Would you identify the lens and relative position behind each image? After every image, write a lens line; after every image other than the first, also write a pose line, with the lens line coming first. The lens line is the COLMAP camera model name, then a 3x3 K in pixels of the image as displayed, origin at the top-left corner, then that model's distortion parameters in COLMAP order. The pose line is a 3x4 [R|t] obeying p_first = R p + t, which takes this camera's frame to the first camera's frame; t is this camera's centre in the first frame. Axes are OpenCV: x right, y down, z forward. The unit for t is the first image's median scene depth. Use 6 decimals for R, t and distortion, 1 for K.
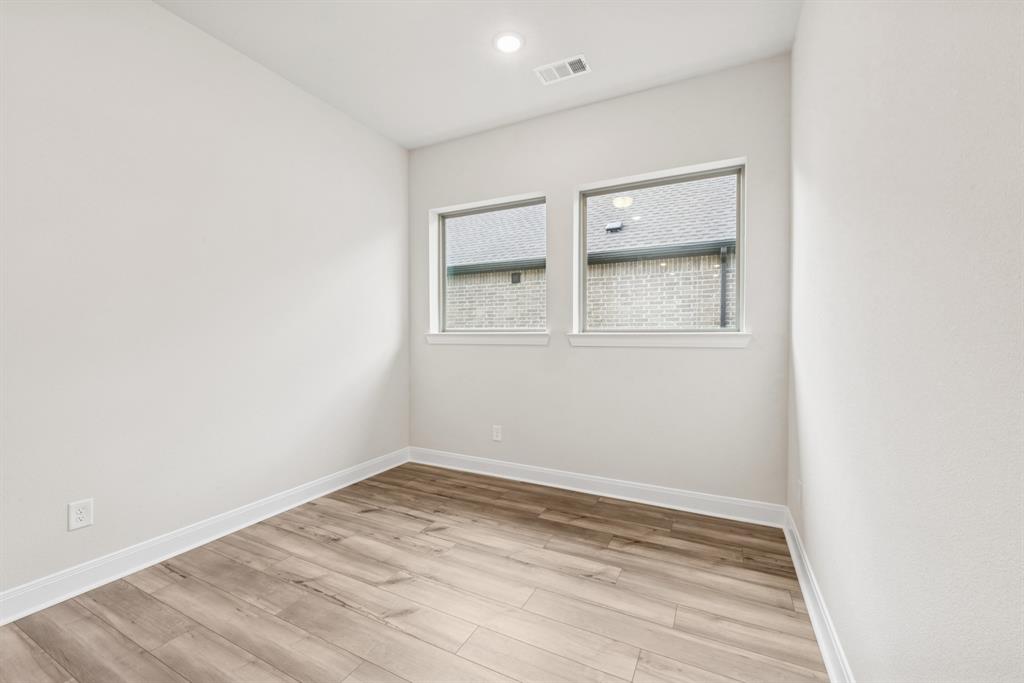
lens RADIAL K [[414.5, 0, 512.9], [0, 414.5, 338.1], [0, 0, 1]] dist [-0.000792, -0.000370]
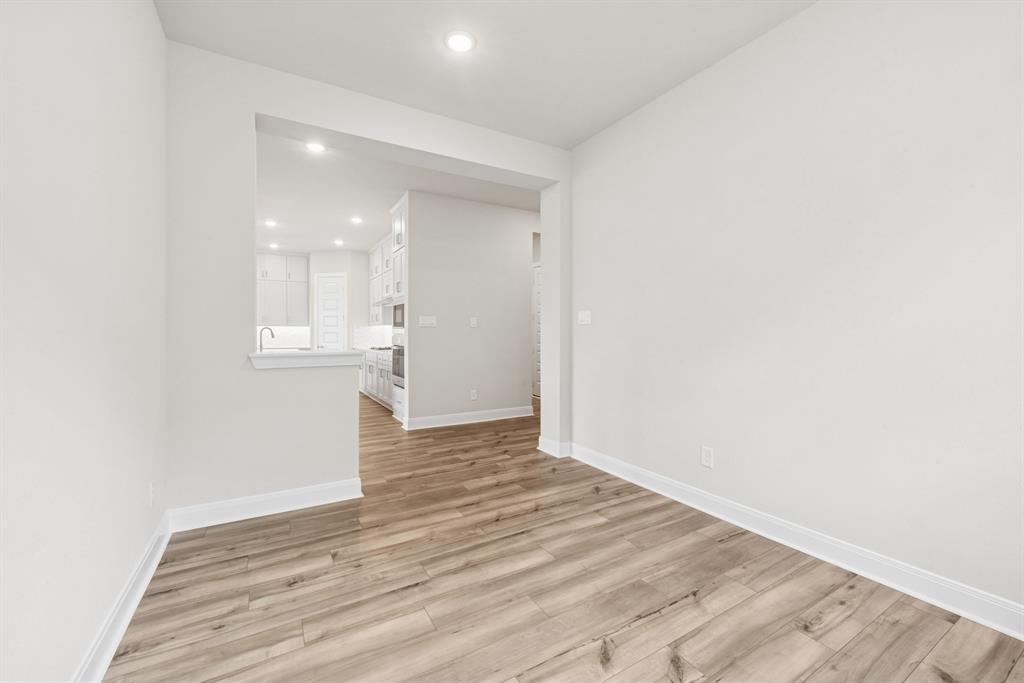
lens RADIAL K [[414.5, 0, 507.9], [0, 414.5, 336.9], [0, 0, 1]] dist [-0.000792, -0.000370]
pose [[-0.544528, 0.007694, -0.838708, 0.470452], [-0.003906, 0.999924, 0.011708, 0.001445], [0.838734, 0.009651, -0.544456, 1.101999]]
